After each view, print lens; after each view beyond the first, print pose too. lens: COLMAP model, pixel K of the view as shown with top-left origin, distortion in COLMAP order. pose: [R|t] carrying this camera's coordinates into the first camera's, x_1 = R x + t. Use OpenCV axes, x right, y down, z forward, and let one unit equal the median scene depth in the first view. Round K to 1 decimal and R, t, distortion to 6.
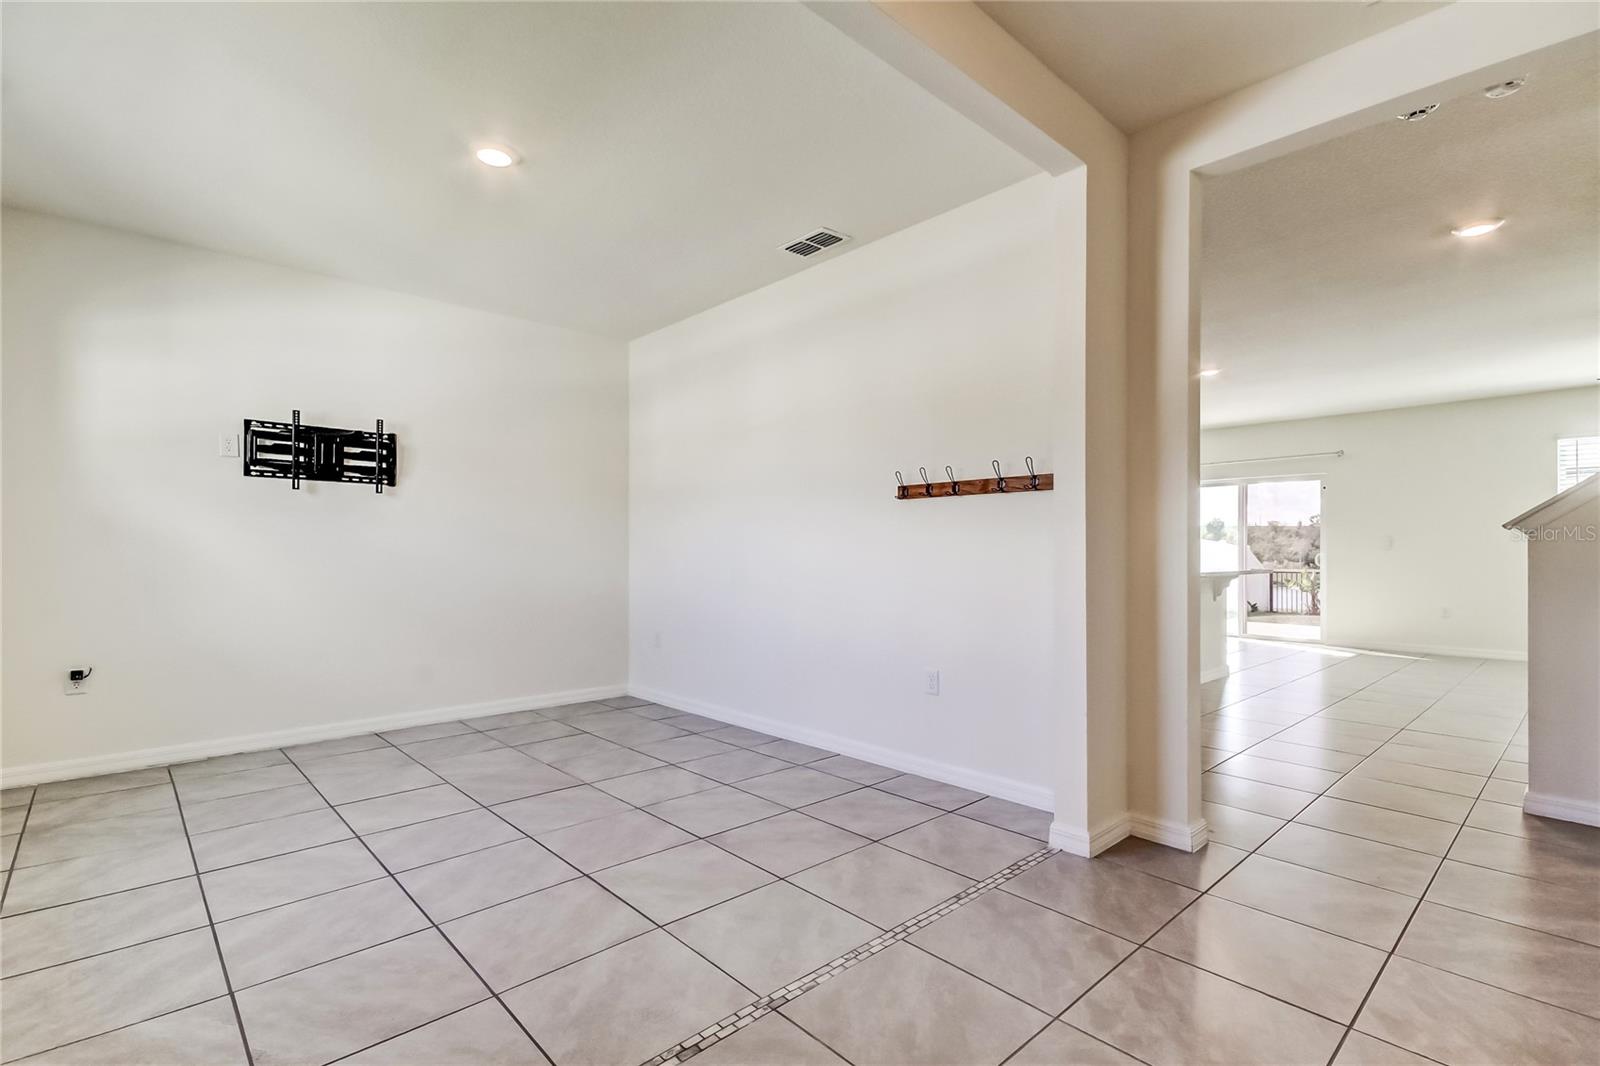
lens RADIAL K [[744.1, 0, 785.3], [0, 744.1, 546.1], [0, 0, 1]] dist [0.010077, 0.000289]
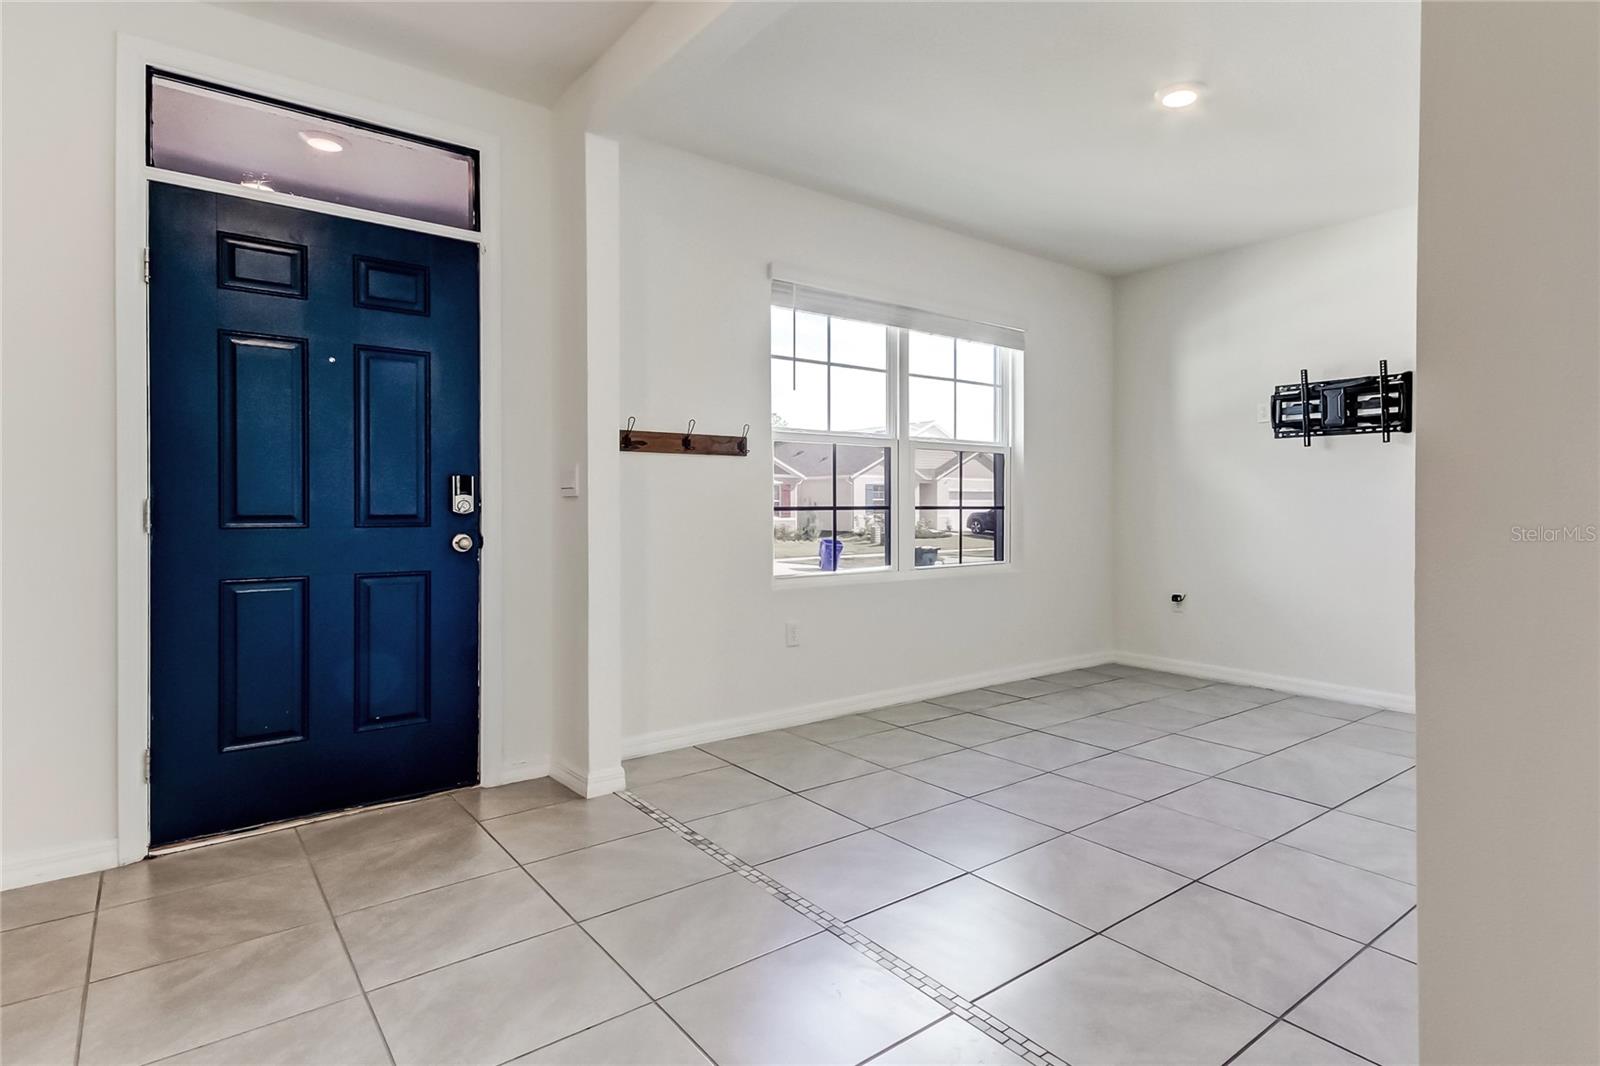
lens RADIAL K [[715.7, 0, 801.8], [0, 715.7, 508.7], [0, 0, 1]] dist [0.001139, 0.000119]
pose [[-0.013005, 0.005276, -0.999902, 0.325527], [0.001424, 0.999985, 0.005258, 0.002809], [0.999914, -0.001356, -0.013012, 0.314182]]
